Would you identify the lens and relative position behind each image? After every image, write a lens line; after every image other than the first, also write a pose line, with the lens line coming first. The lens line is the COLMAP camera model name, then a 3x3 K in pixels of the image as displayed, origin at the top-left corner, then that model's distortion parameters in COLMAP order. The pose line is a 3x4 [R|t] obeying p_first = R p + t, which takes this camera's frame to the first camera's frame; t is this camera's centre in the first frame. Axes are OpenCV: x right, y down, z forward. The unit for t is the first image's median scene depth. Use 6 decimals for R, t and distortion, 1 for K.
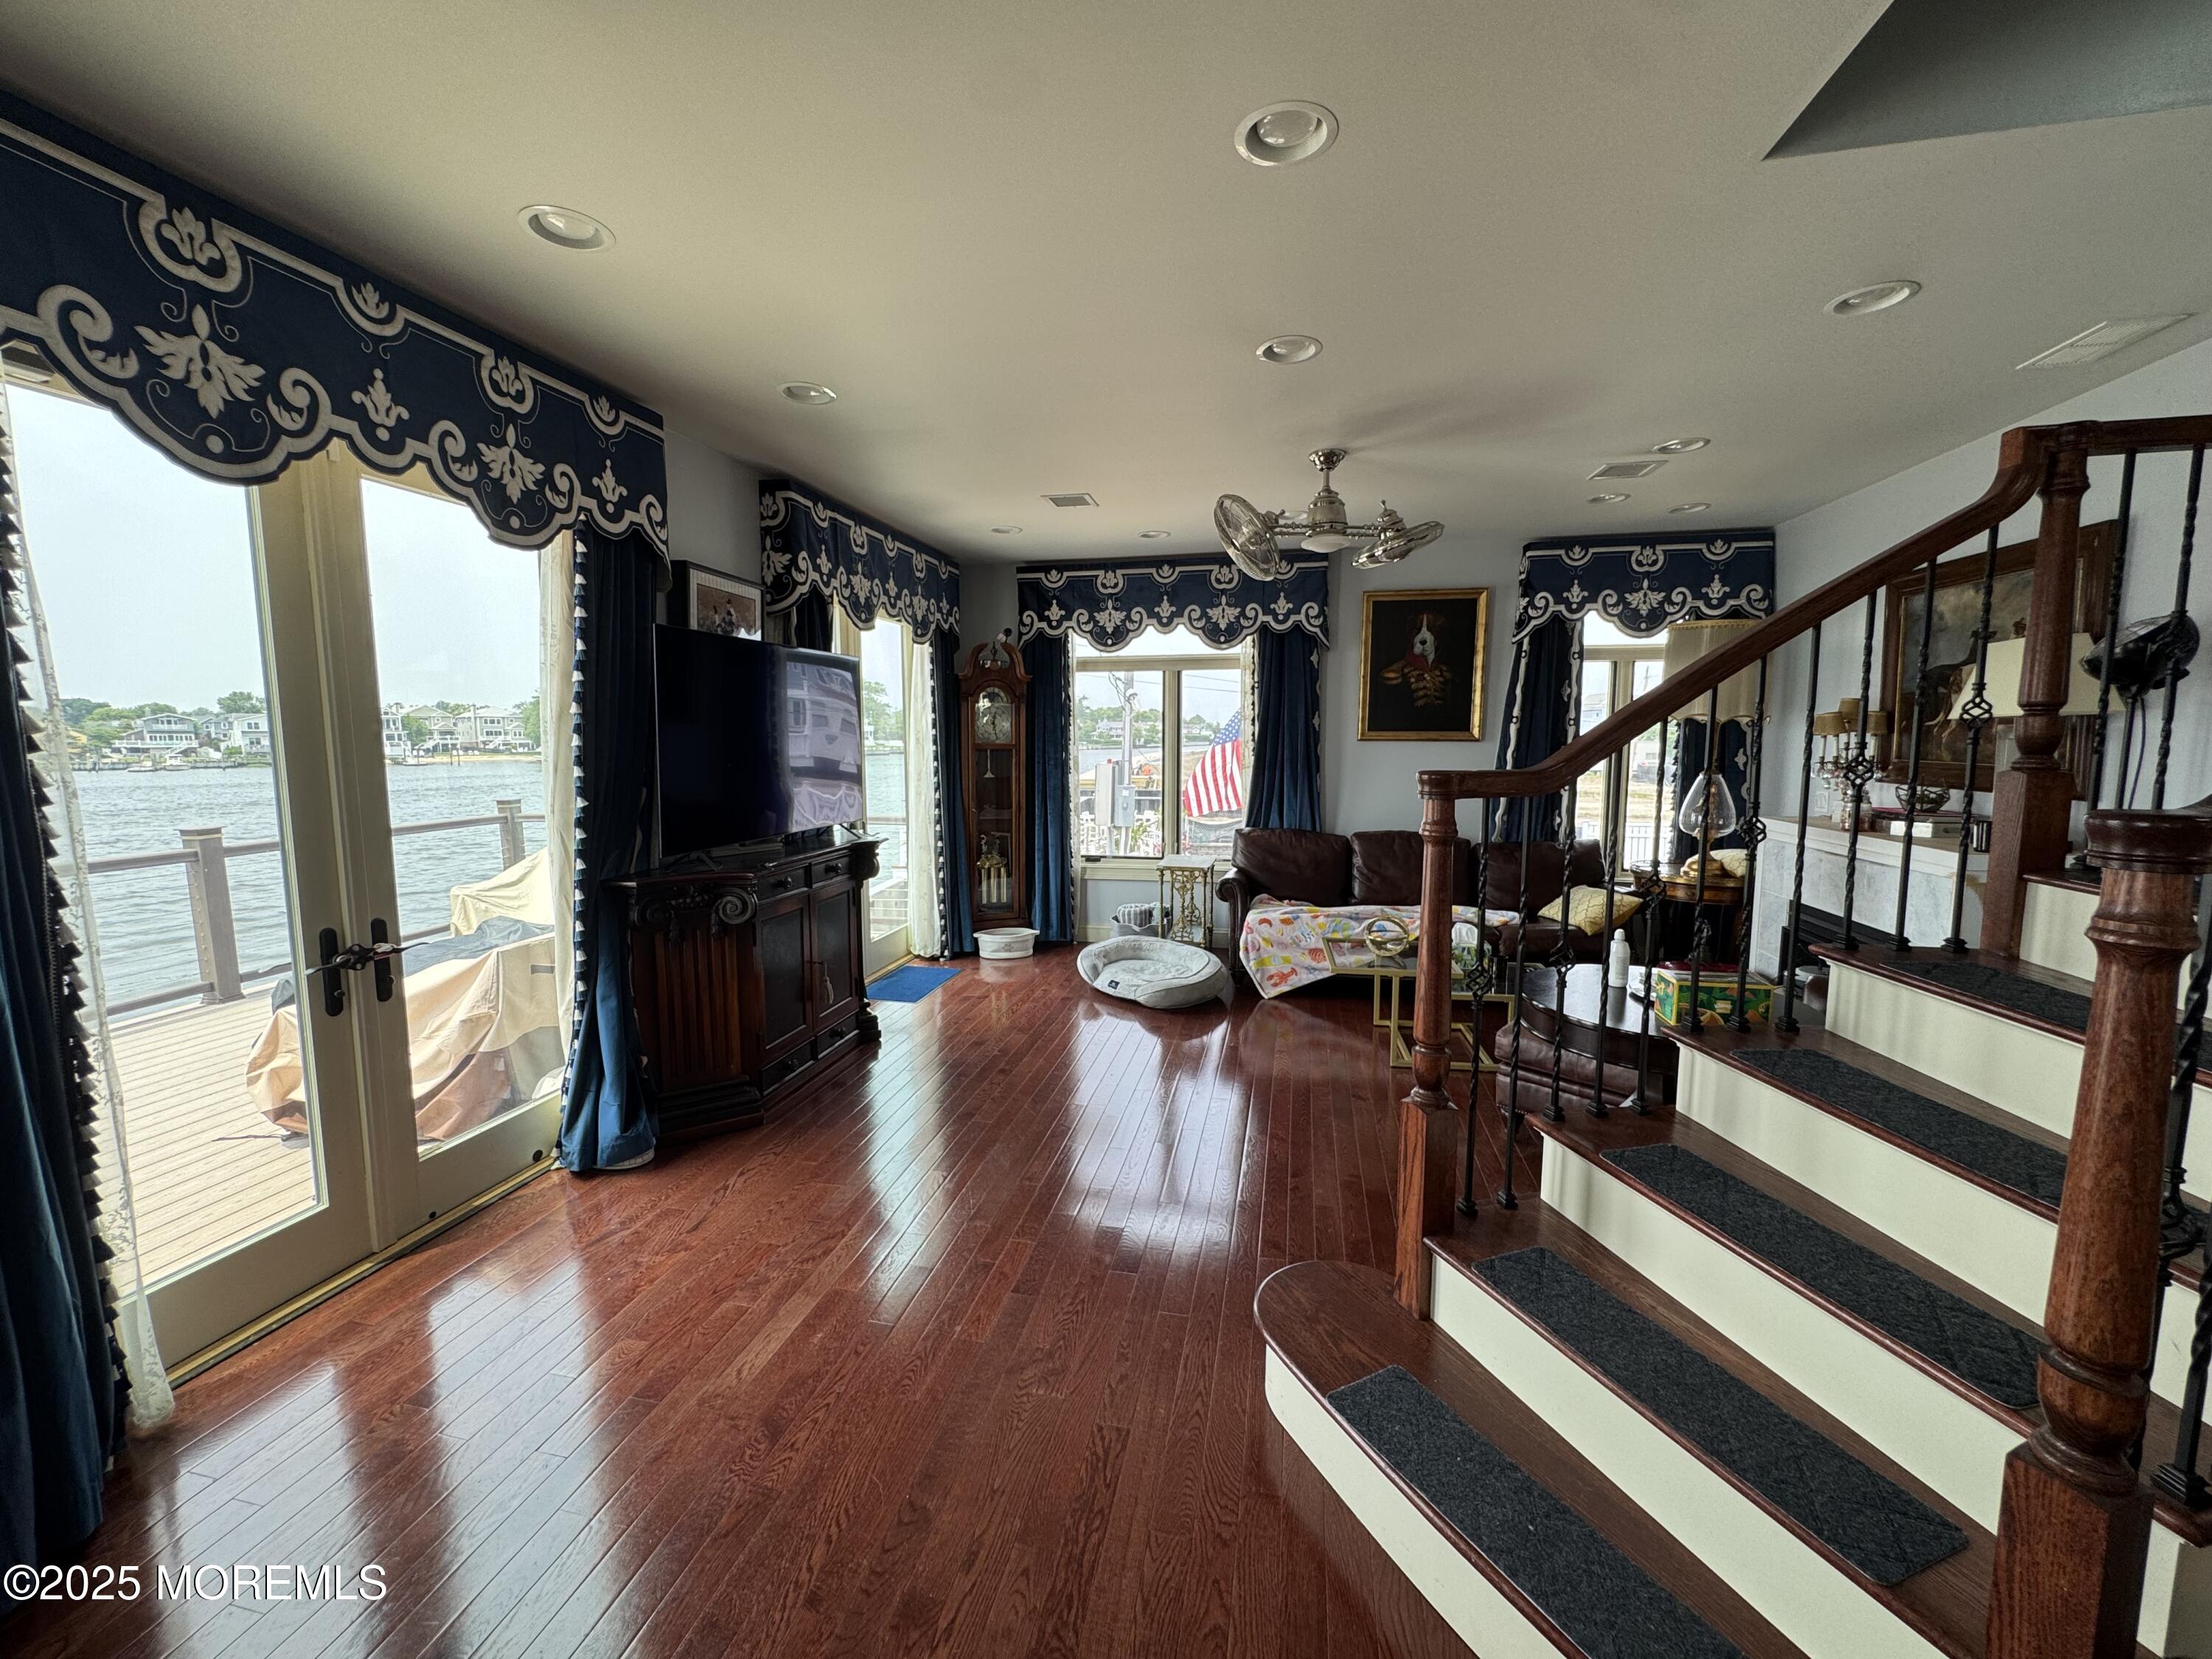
lens RADIAL K [[885.2, 0, 1102.7], [0, 885.2, 825.1], [0, 0, 1]] dist [-0.003717, 0.000323]
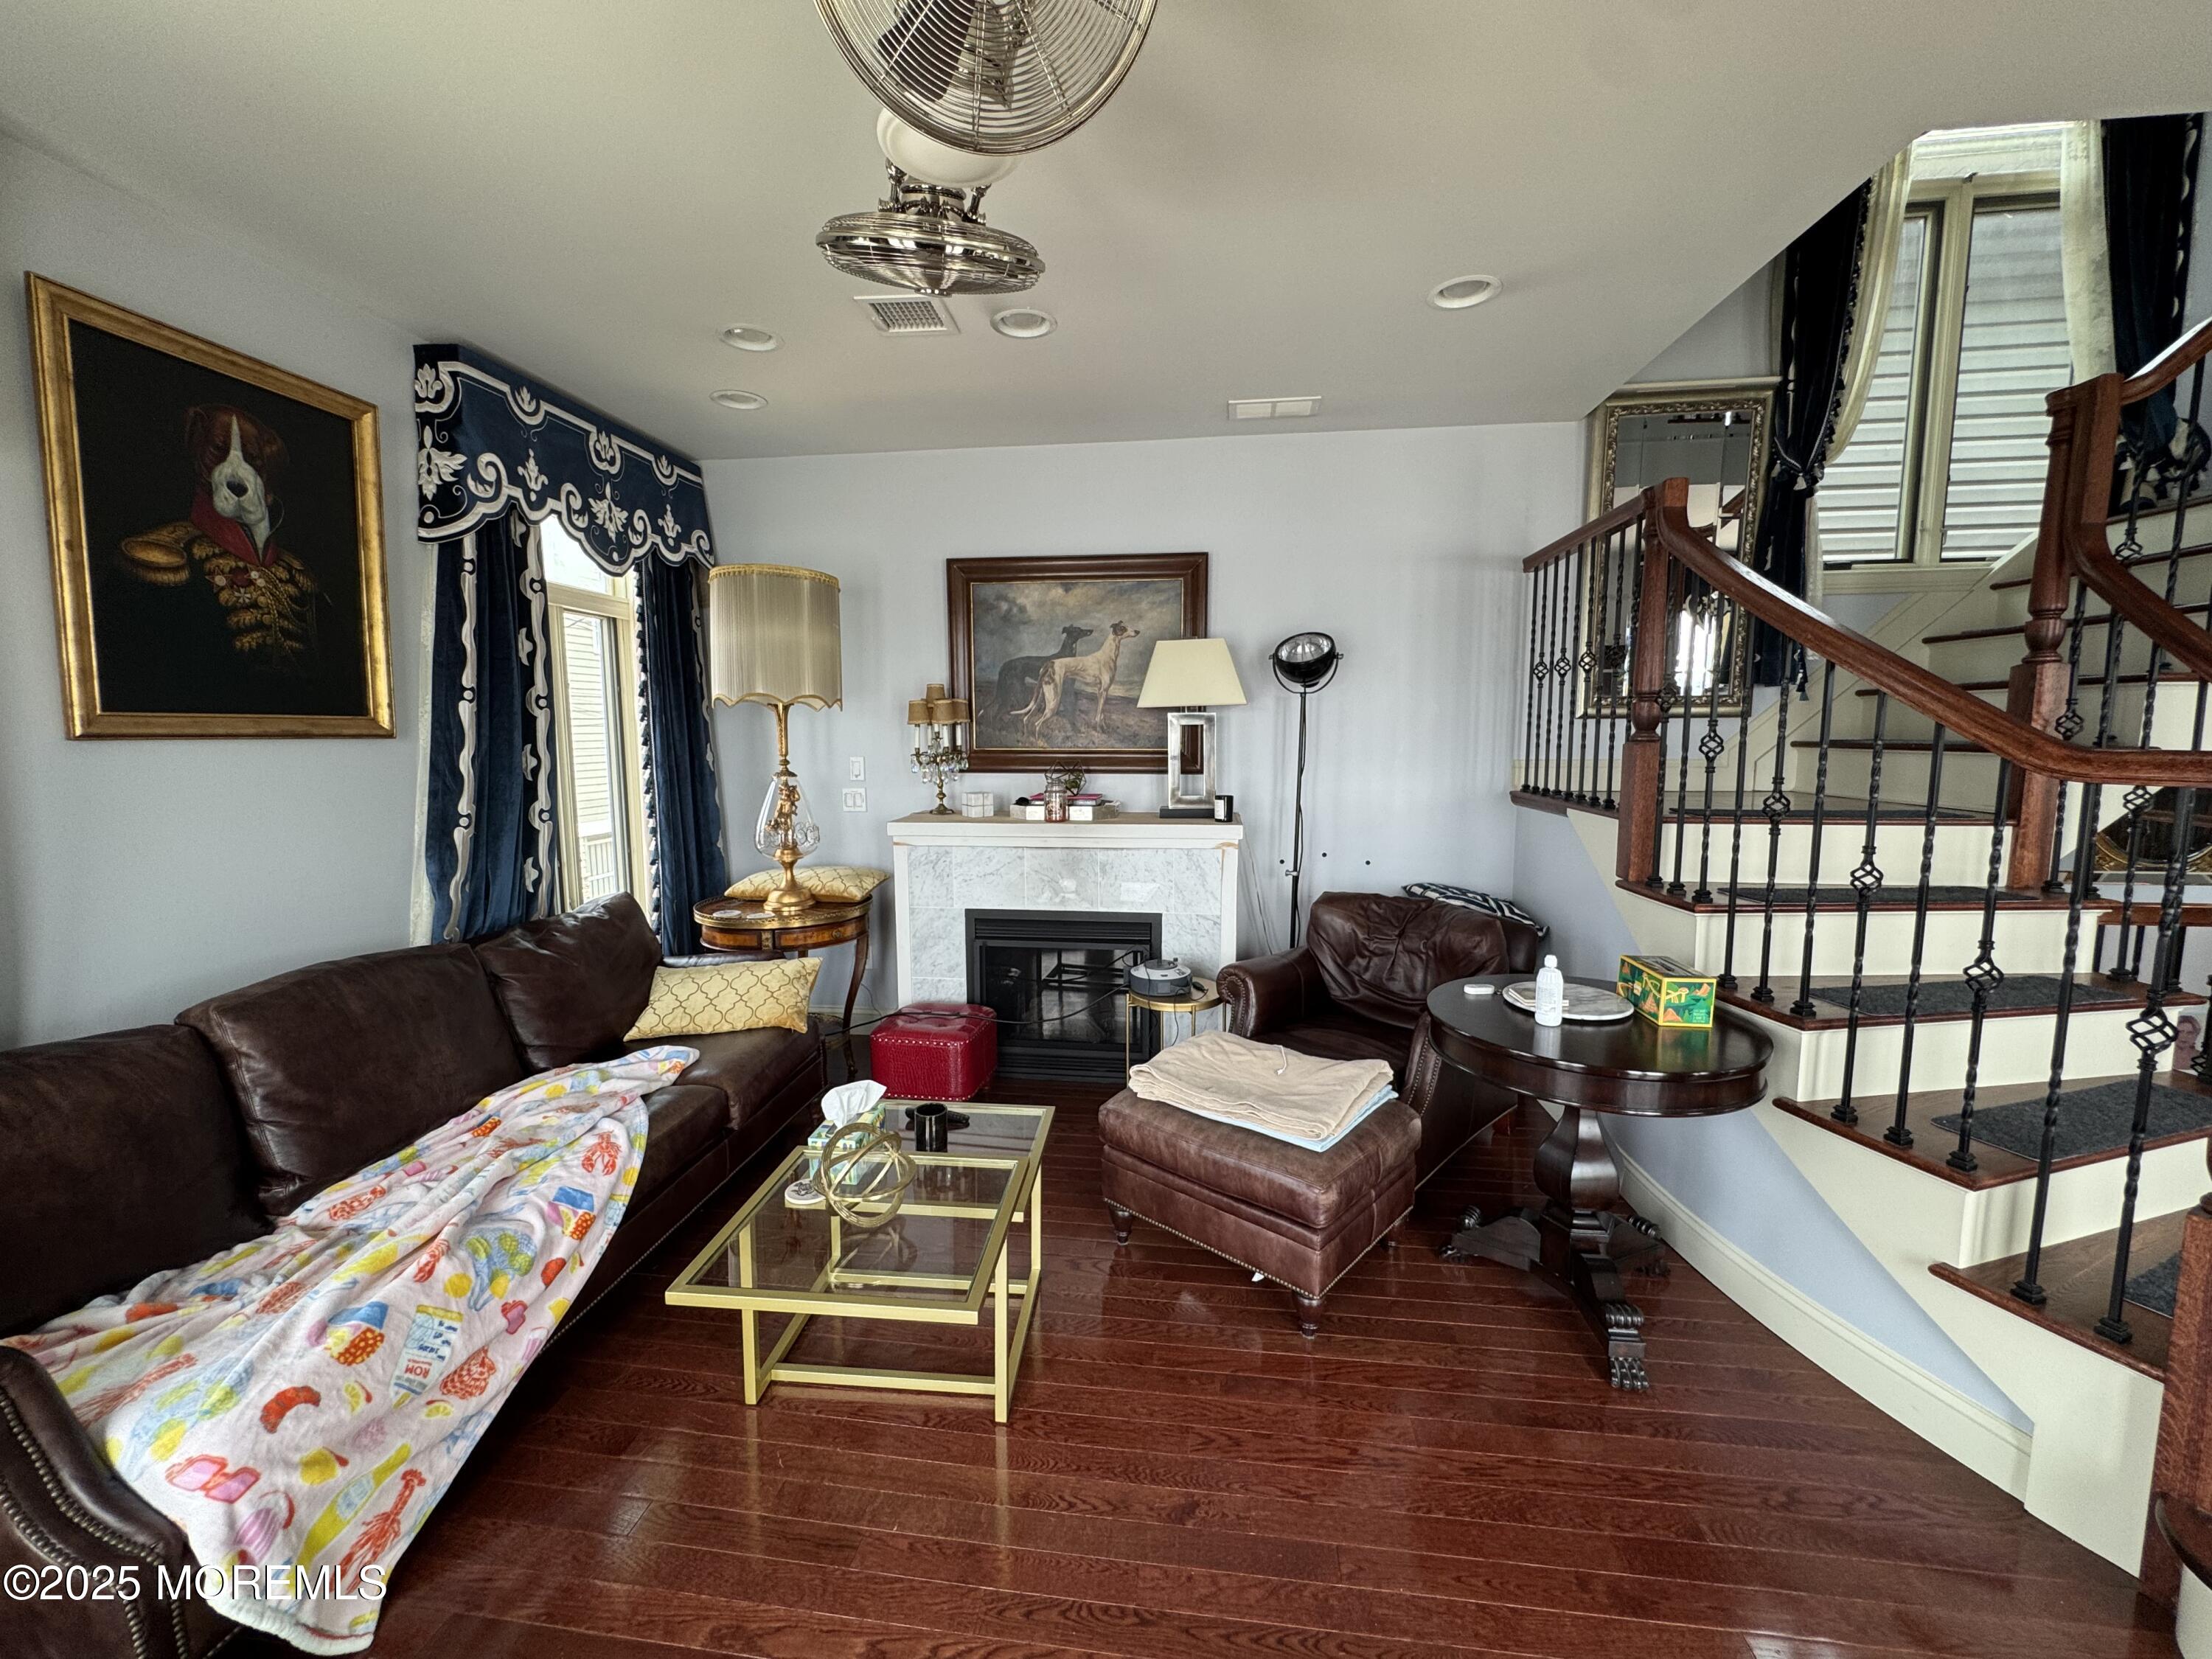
lens RADIAL K [[885.2, 0, 1102.7], [0, 885.2, 825.1], [0, 0, 1]] dist [-0.003717, 0.000323]
pose [[-0.087607, -0.105220, 0.990583, -0.076204], [0.107344, 0.987619, 0.114398, -0.061899], [-0.990355, 0.116355, -0.075227, 0.665758]]
